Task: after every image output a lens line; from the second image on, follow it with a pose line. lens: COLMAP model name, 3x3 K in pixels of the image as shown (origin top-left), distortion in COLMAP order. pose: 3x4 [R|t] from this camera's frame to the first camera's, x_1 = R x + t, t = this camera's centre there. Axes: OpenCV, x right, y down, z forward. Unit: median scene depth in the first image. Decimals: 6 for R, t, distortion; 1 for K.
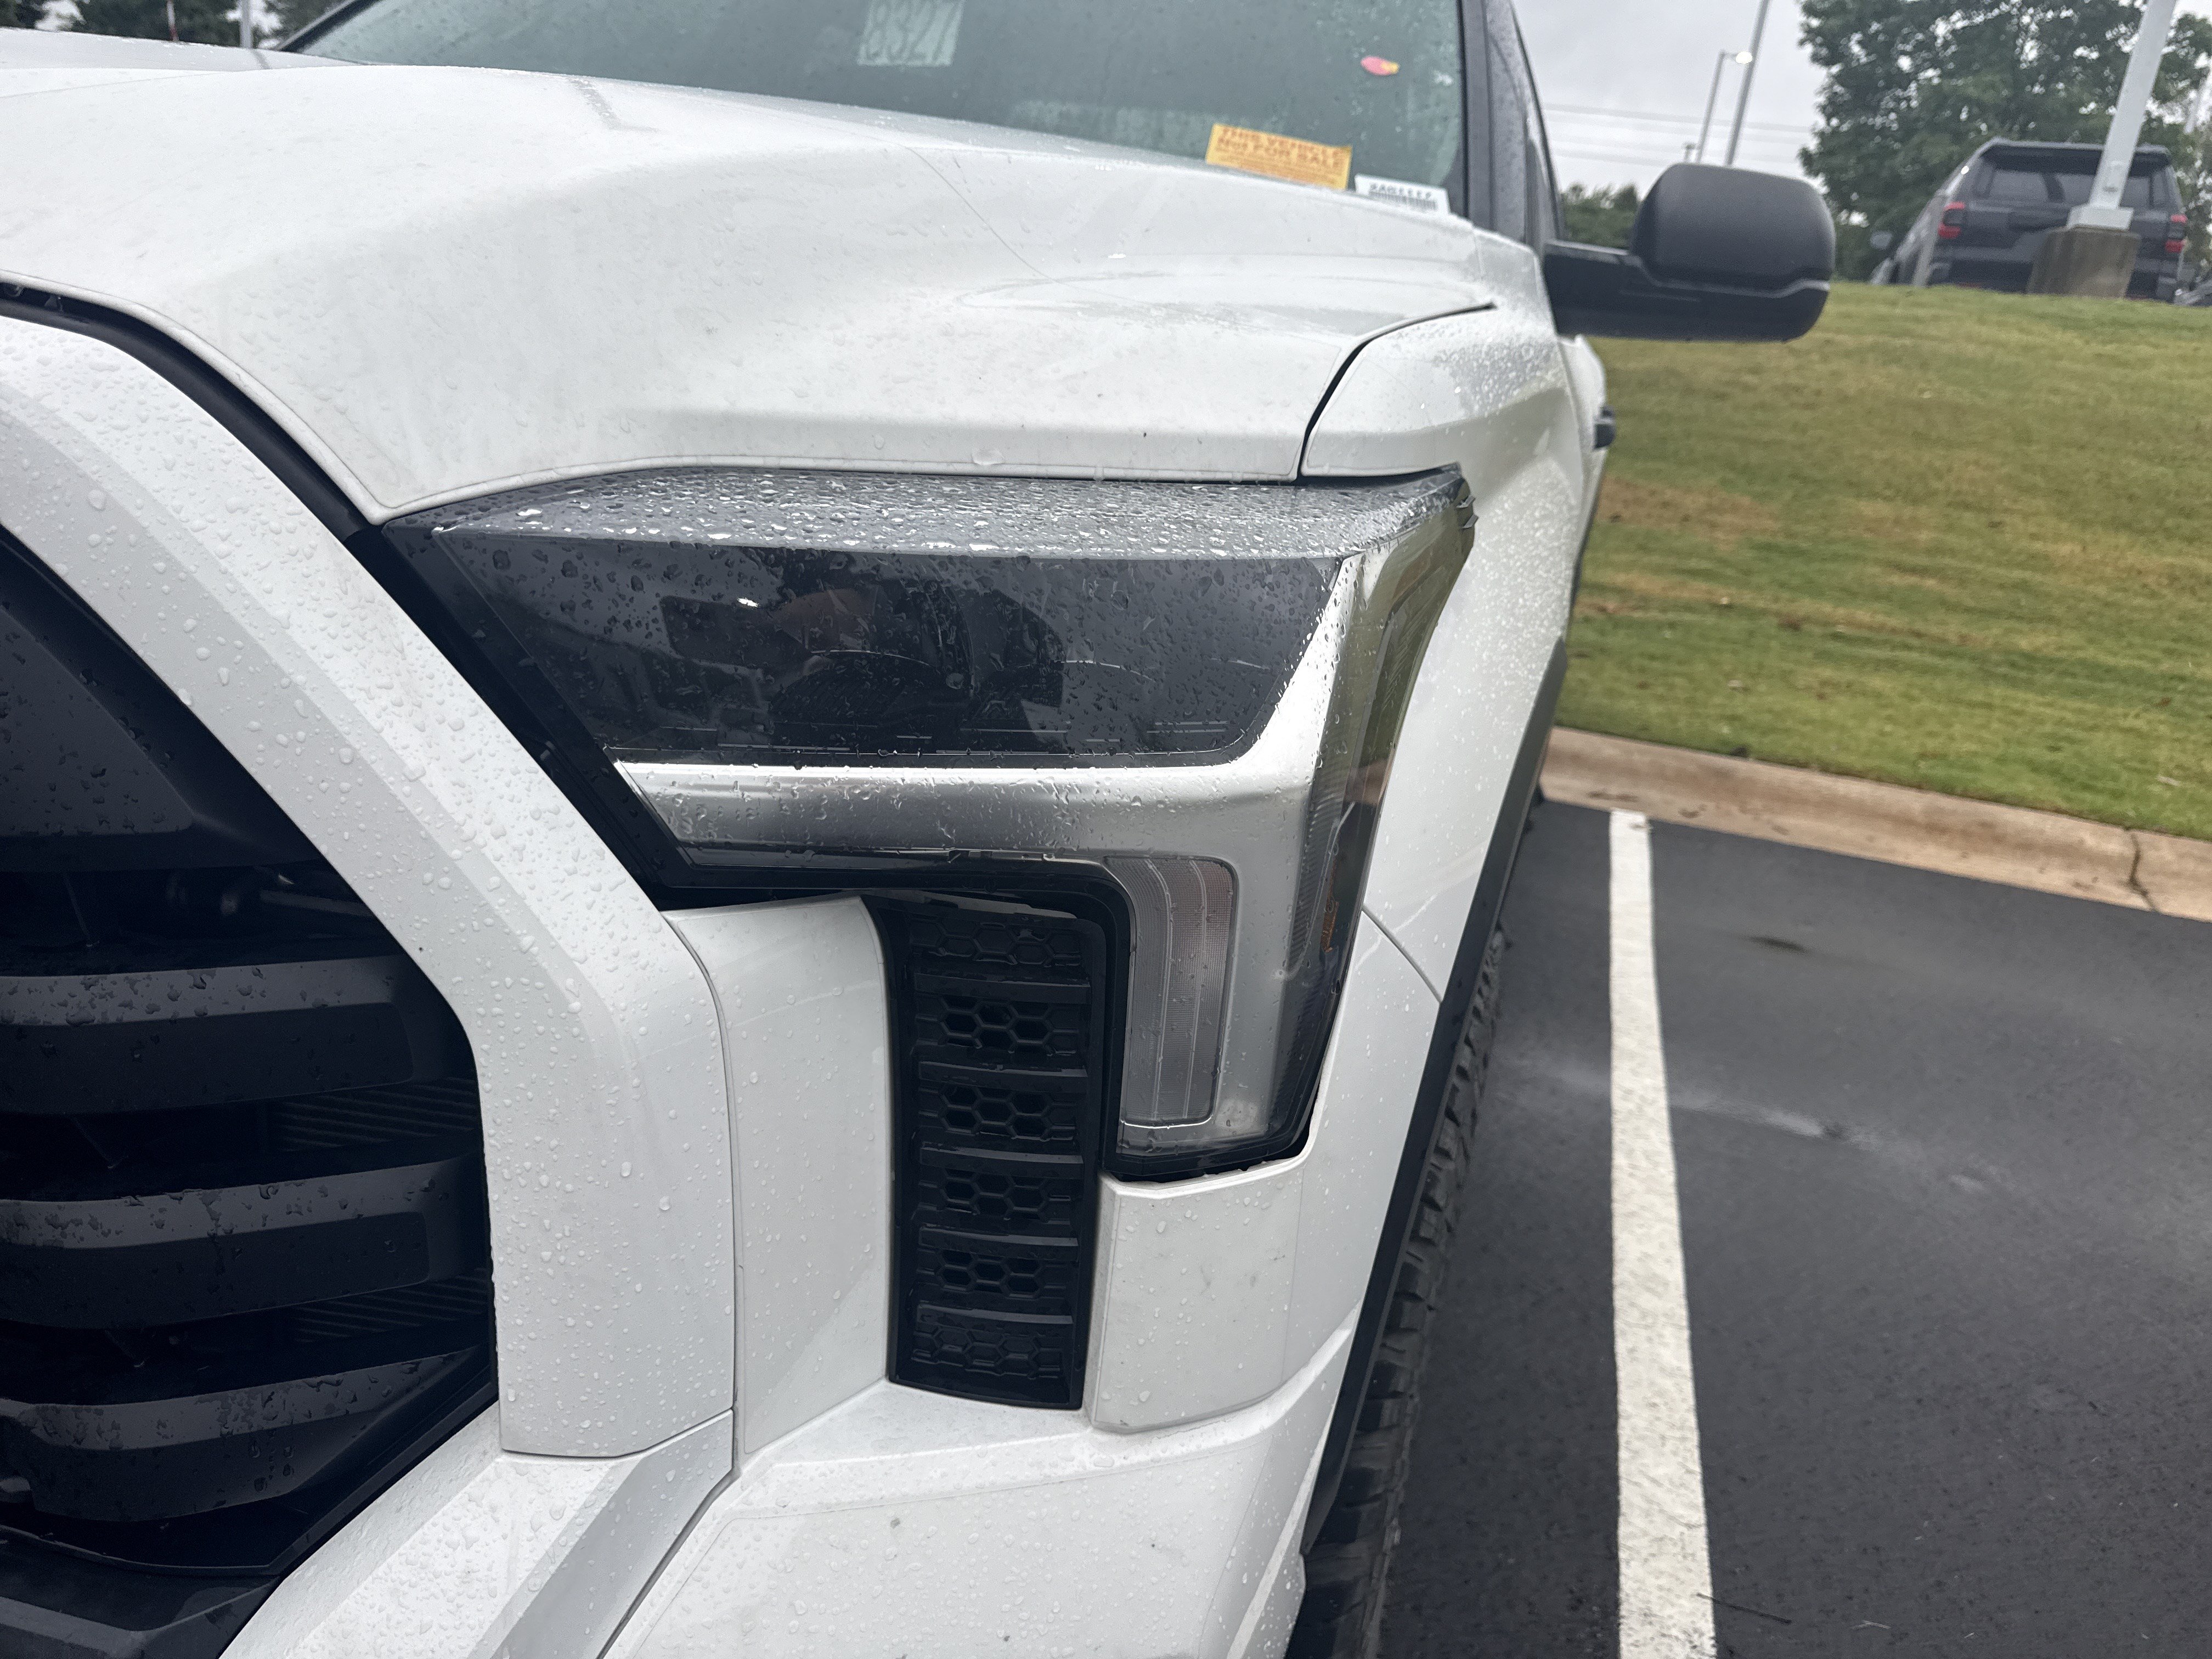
lens RADIAL K [[1600.2, 0, 1120.6], [0, 1600.2, 843.9], [0, 0, 1]] dist [0.024218, -0.018854]
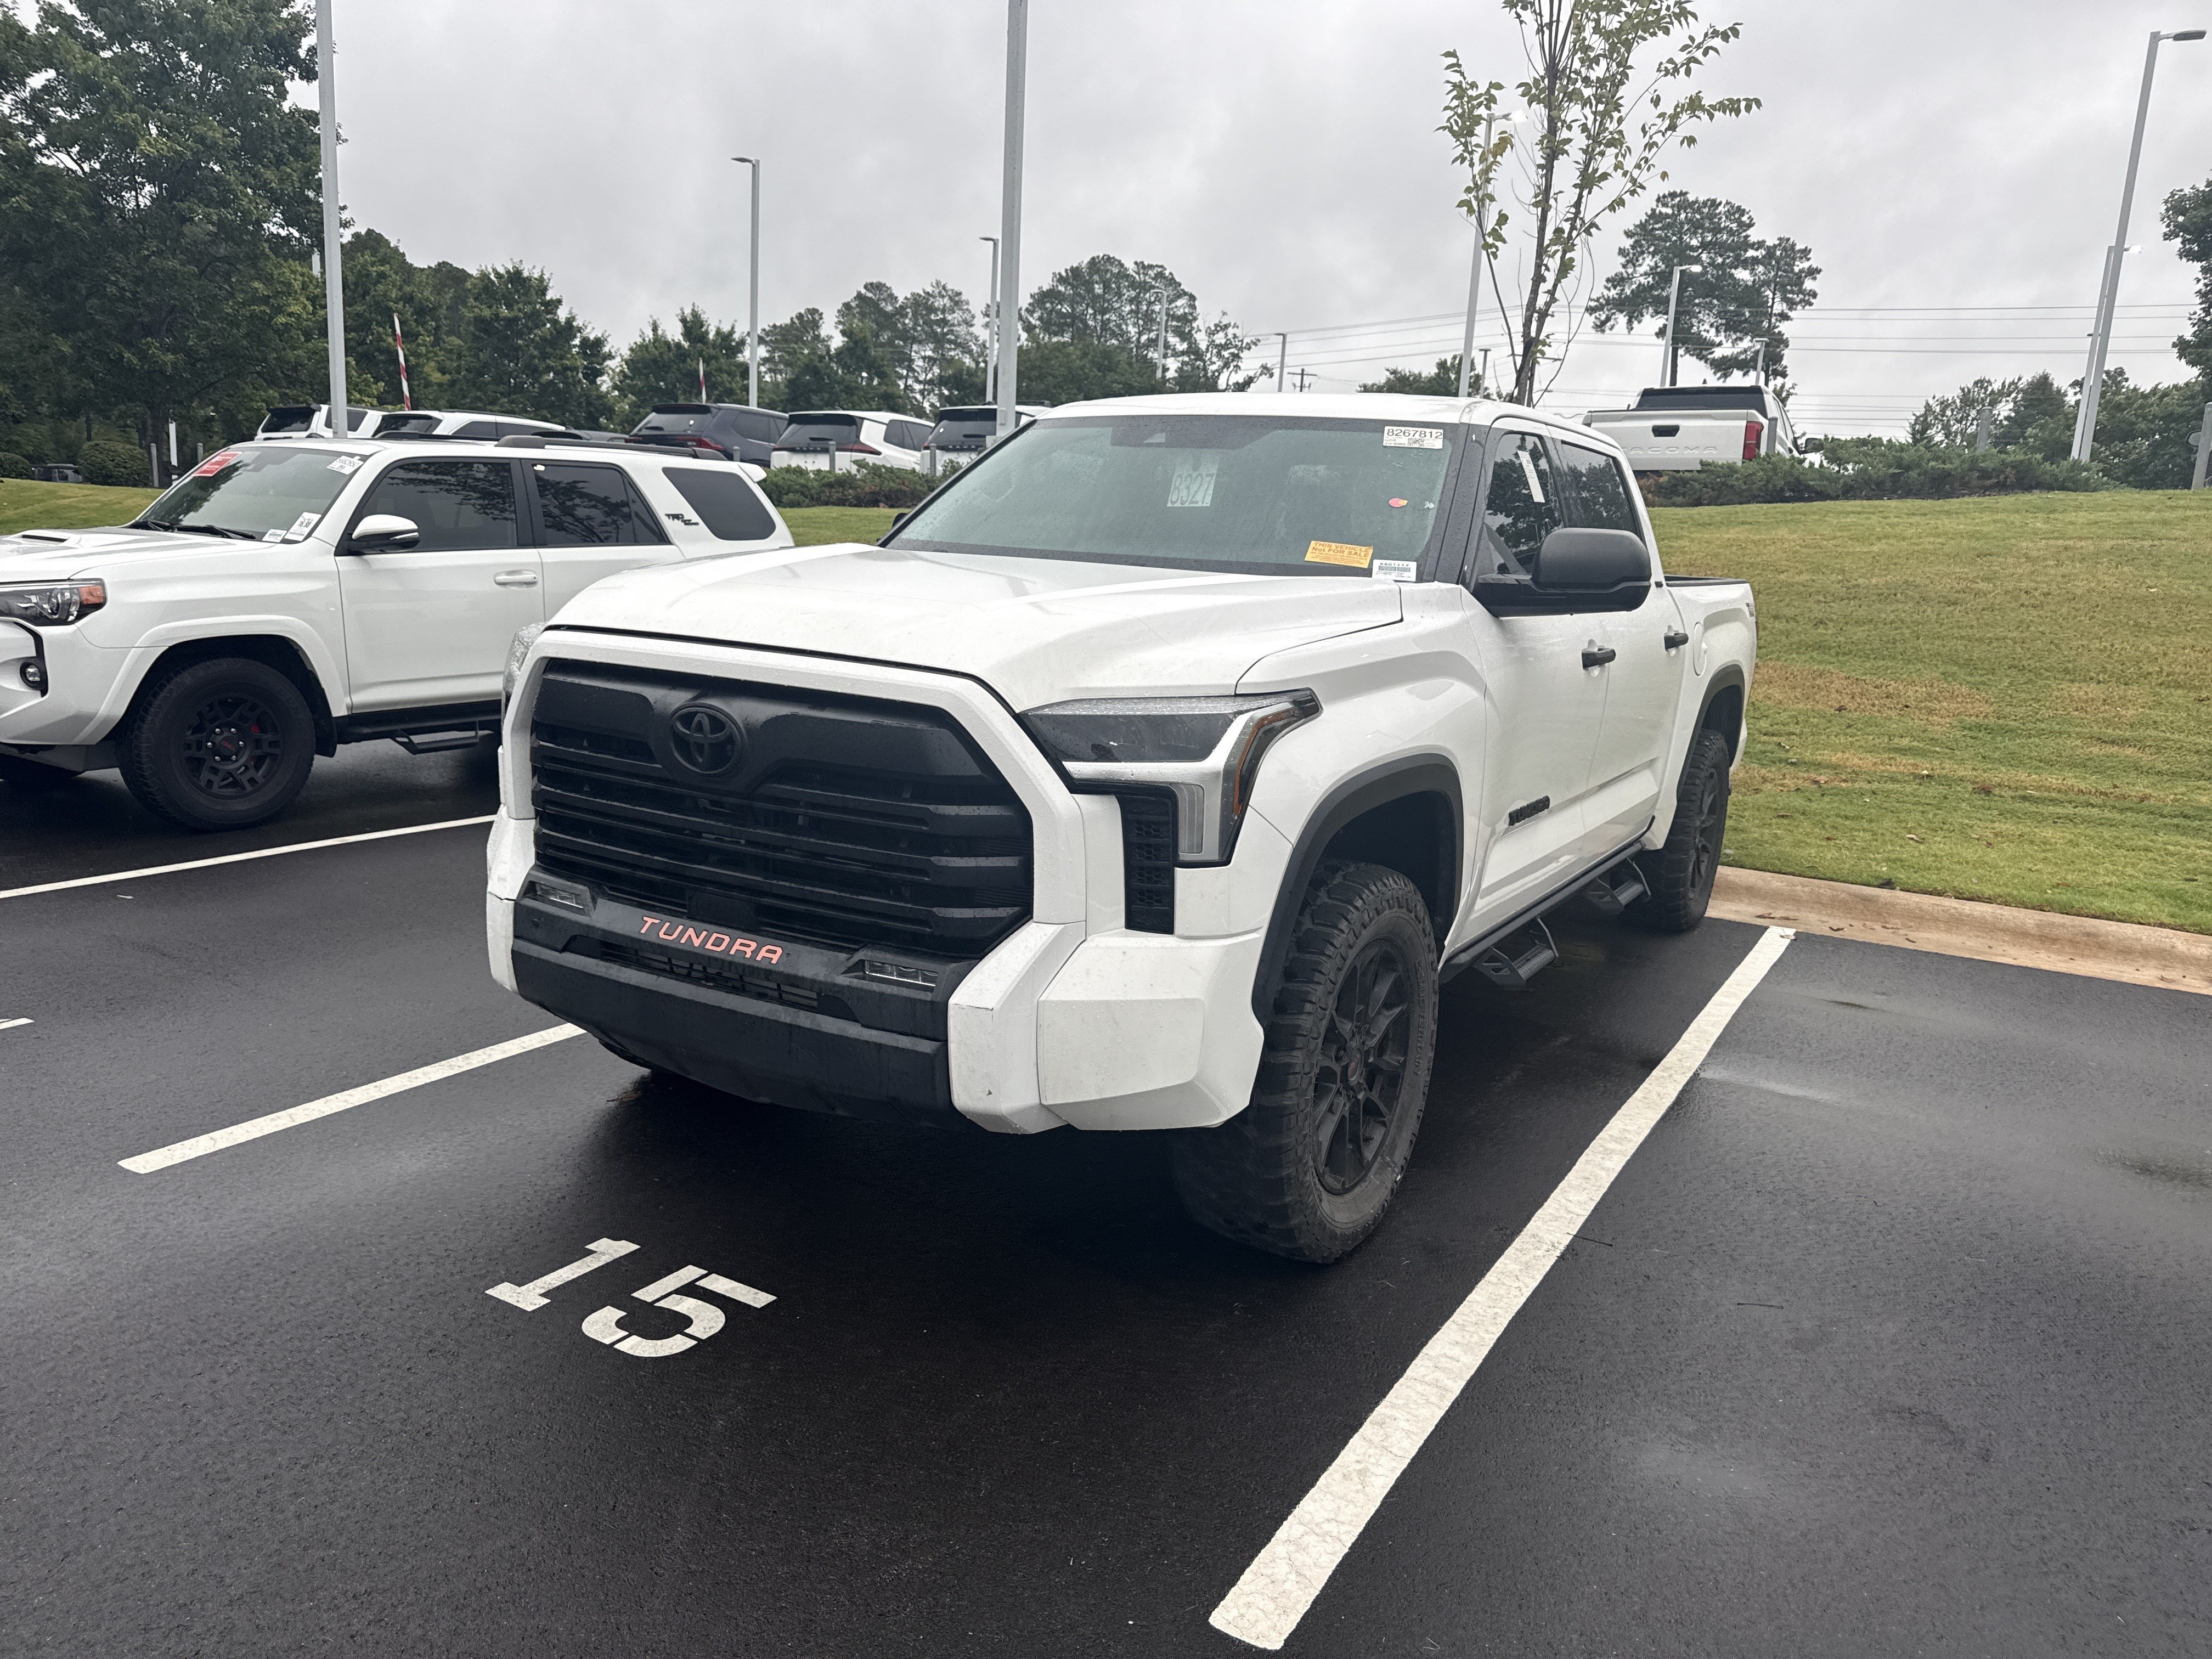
lens RADIAL K [[1600.2, 0, 1094.0], [0, 1600.2, 831.4], [0, 0, 1]] dist [0.024218, -0.018854]
pose [[0.965870, -0.024594, -0.257858, 0.098236], [-0.012933, 0.989662, -0.142835, 0.082359], [0.258706, 0.141295, 0.955566, -0.343685]]
